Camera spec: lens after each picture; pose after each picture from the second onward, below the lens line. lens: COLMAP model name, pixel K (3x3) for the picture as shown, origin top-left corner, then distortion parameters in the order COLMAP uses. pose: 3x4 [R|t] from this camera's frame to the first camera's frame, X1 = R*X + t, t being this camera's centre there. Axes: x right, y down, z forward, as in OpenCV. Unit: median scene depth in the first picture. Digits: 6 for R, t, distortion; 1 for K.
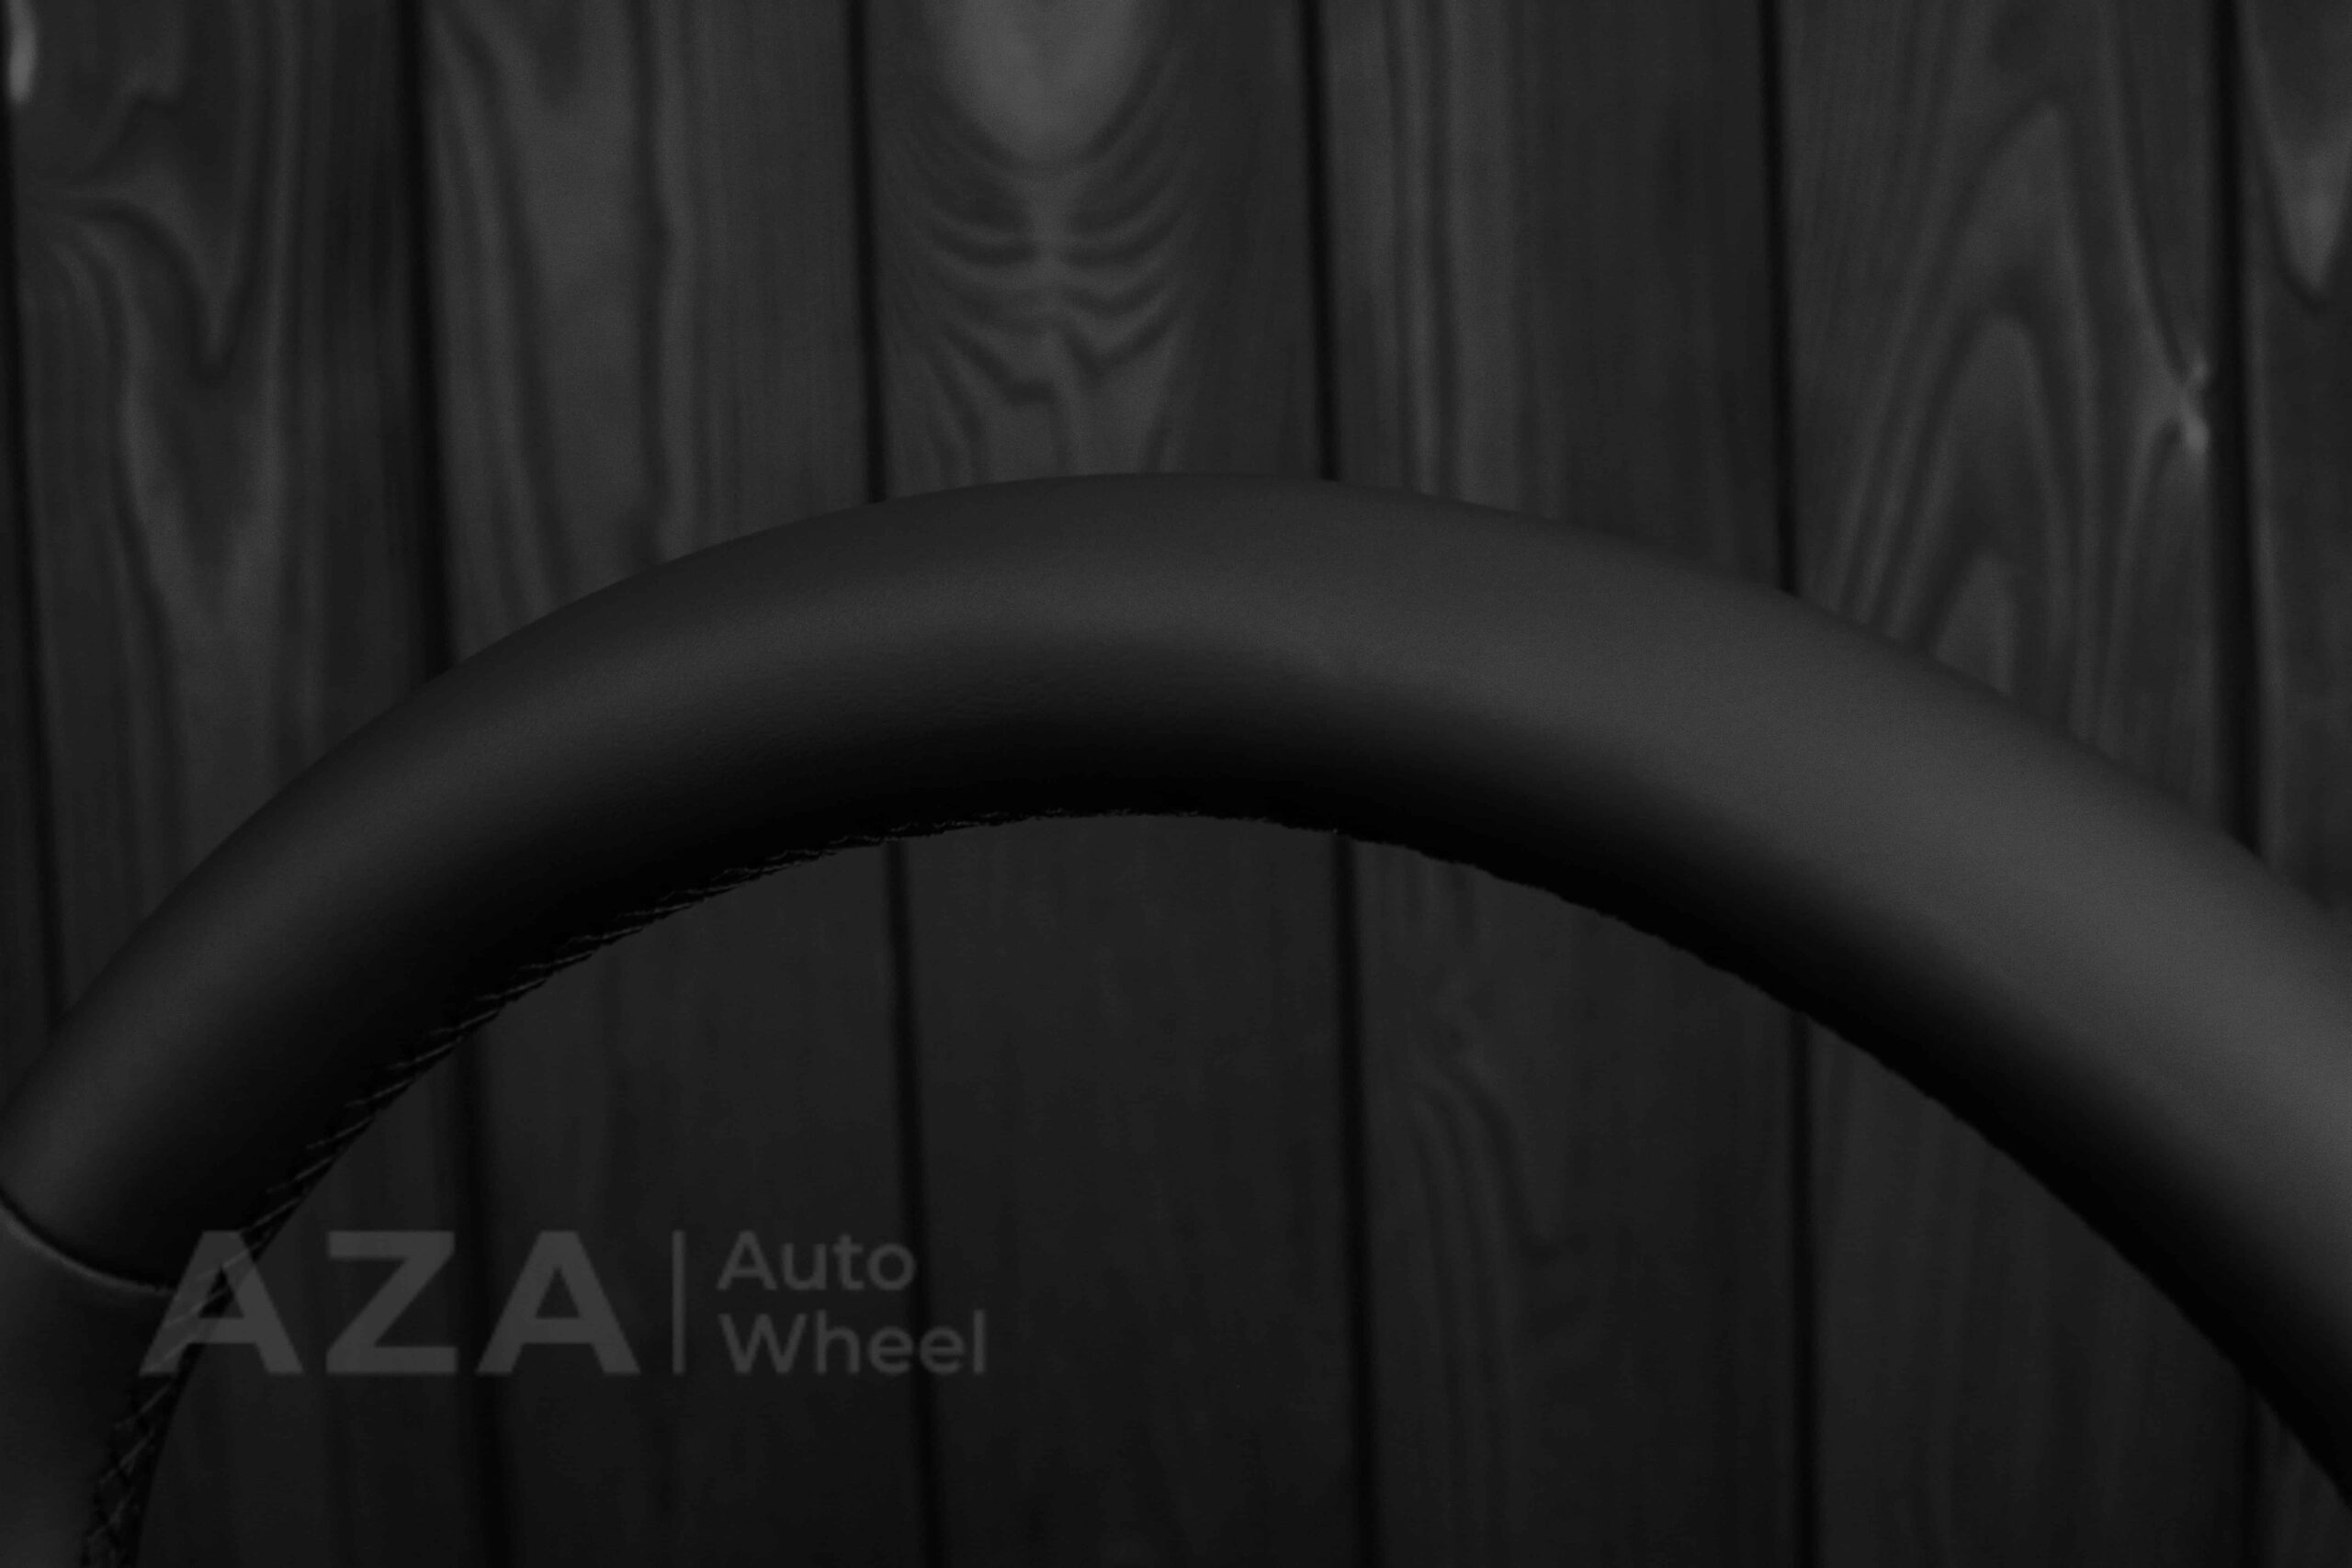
lens RADIAL K [[3467.7, 0, 1198.6], [0, 3467.7, 794.5], [0, 0, 1]] dist [-0.154254, 0.000000]
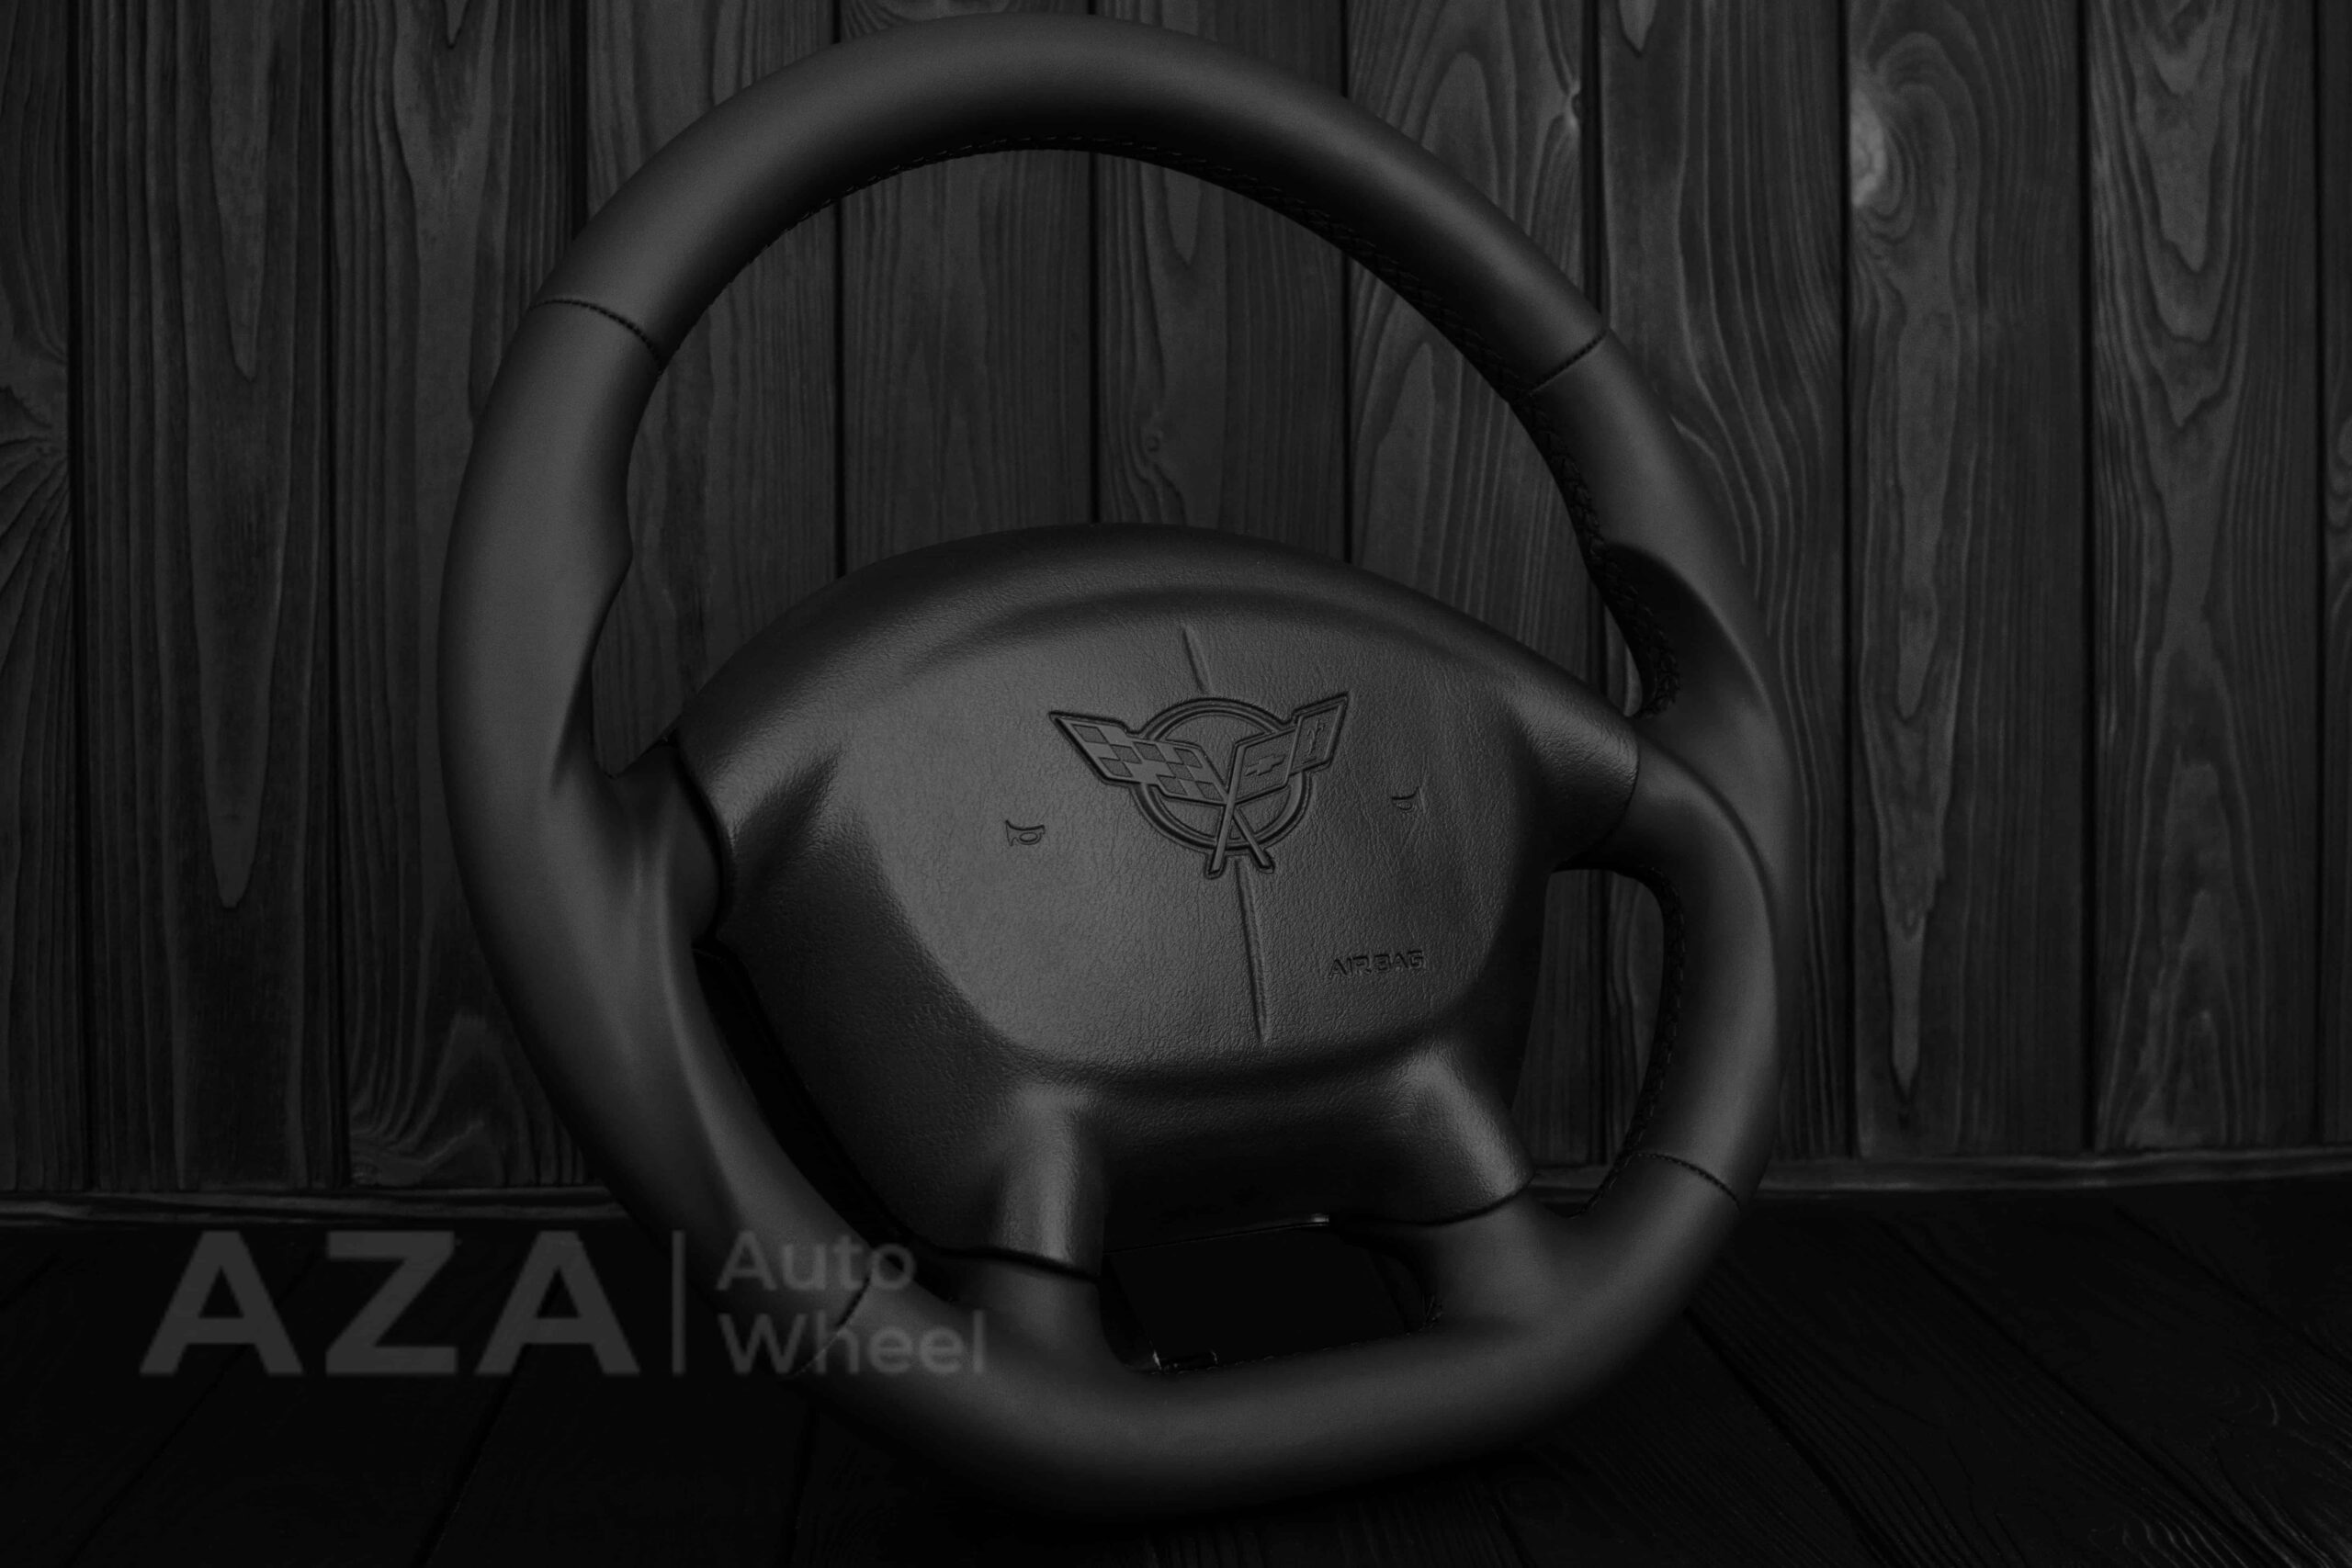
lens RADIAL K [[3467.7, 0, 1164.9], [0, 3467.7, 786.5], [0, 0, 1]] dist [-0.154254, 0.000000]
pose [[0.991636, 0.028919, 0.125782, -0.139069], [-0.019671, 0.997053, -0.074149, 0.377348], [-0.127555, 0.071055, 0.989283, -0.740605]]
